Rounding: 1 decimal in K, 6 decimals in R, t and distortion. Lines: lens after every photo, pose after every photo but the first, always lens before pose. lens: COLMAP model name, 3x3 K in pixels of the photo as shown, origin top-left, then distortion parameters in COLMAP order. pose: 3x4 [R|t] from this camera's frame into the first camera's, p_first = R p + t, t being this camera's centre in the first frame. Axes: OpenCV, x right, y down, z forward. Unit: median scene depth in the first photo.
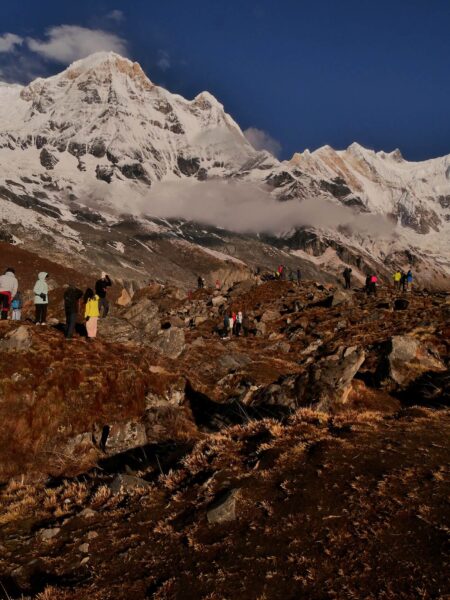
lens RADIAL K [[509.9, 0, 225.0], [0, 509.9, 300.0], [0, 0, 1]] dist [-0.031903, 0.001411]
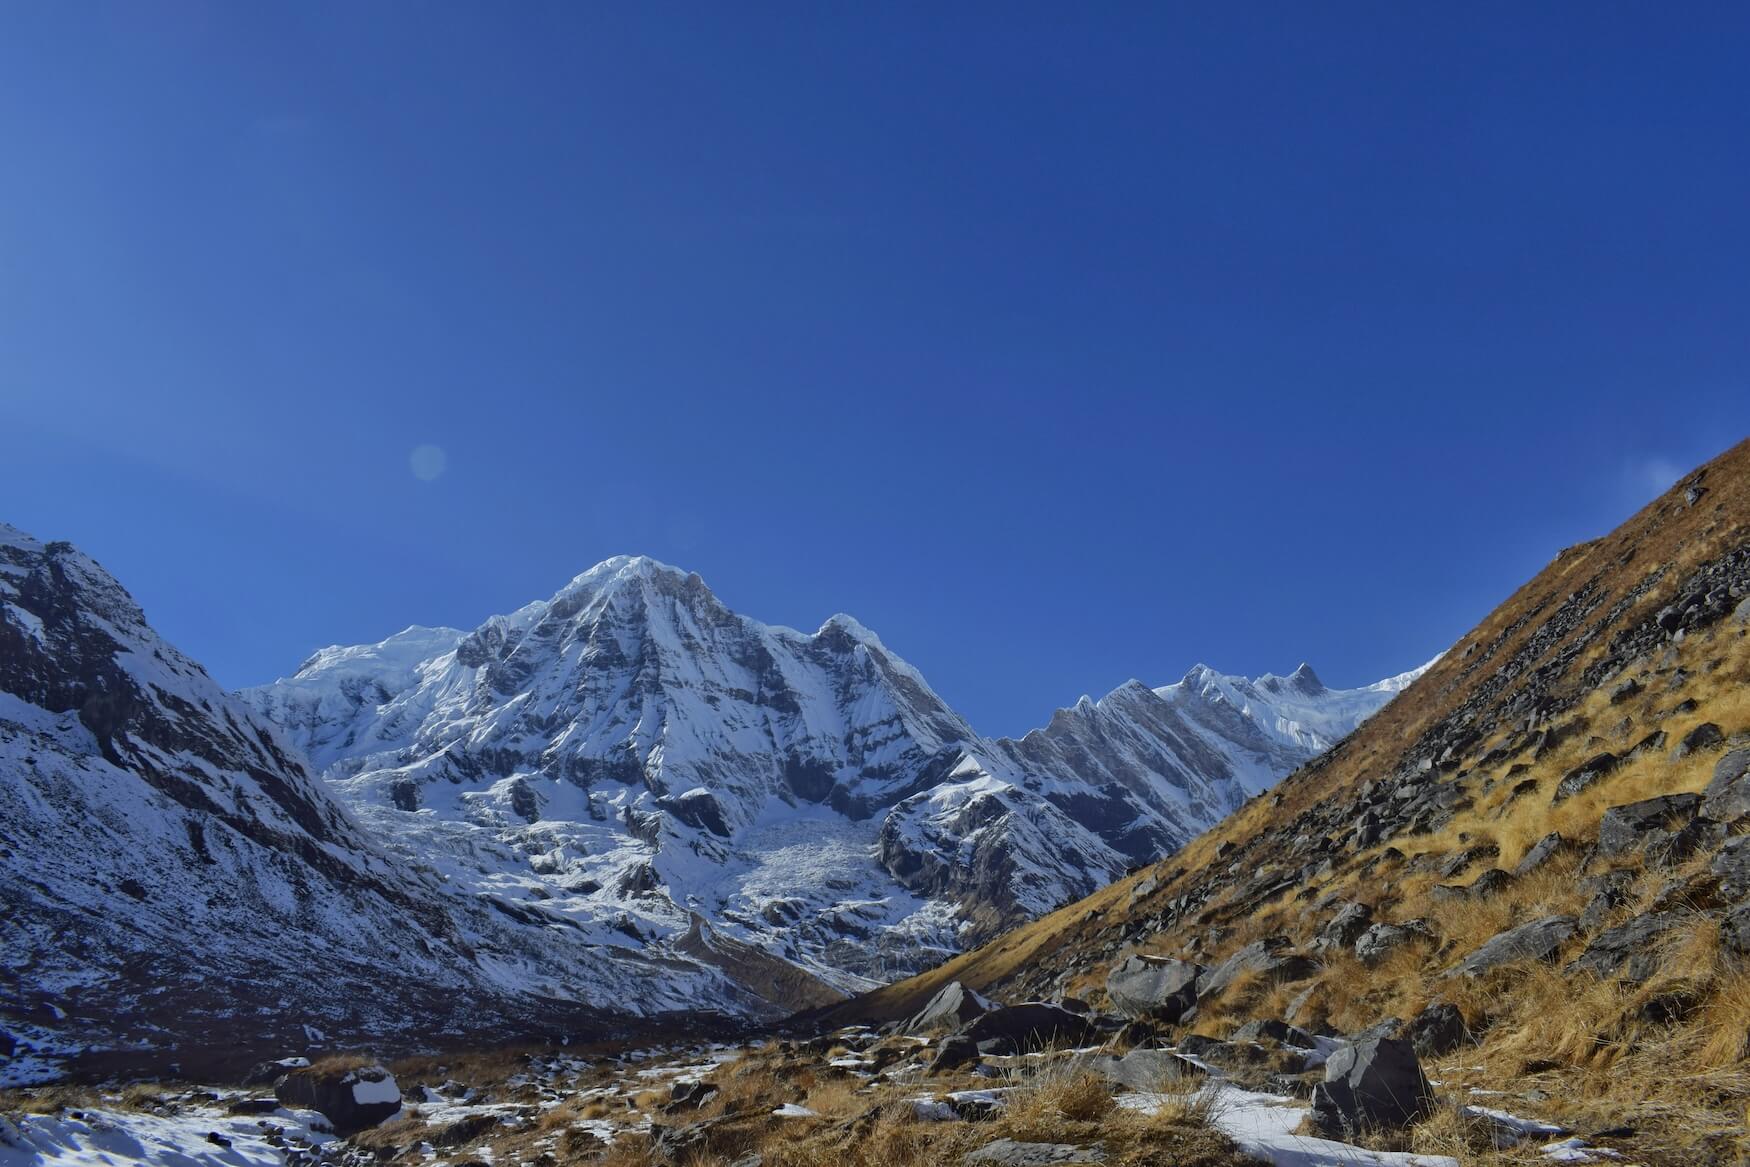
lens RADIAL K [[1371.5, 0, 875.0], [0, 1371.5, 583.5], [0, 0, 1]] dist [-0.081046, -0.000201]
pose [[0.995091, -0.094079, -0.030702, 0.045685], [0.077844, 0.935681, -0.344154, 0.010307], [0.061105, 0.340074, 0.938411, -0.269460]]
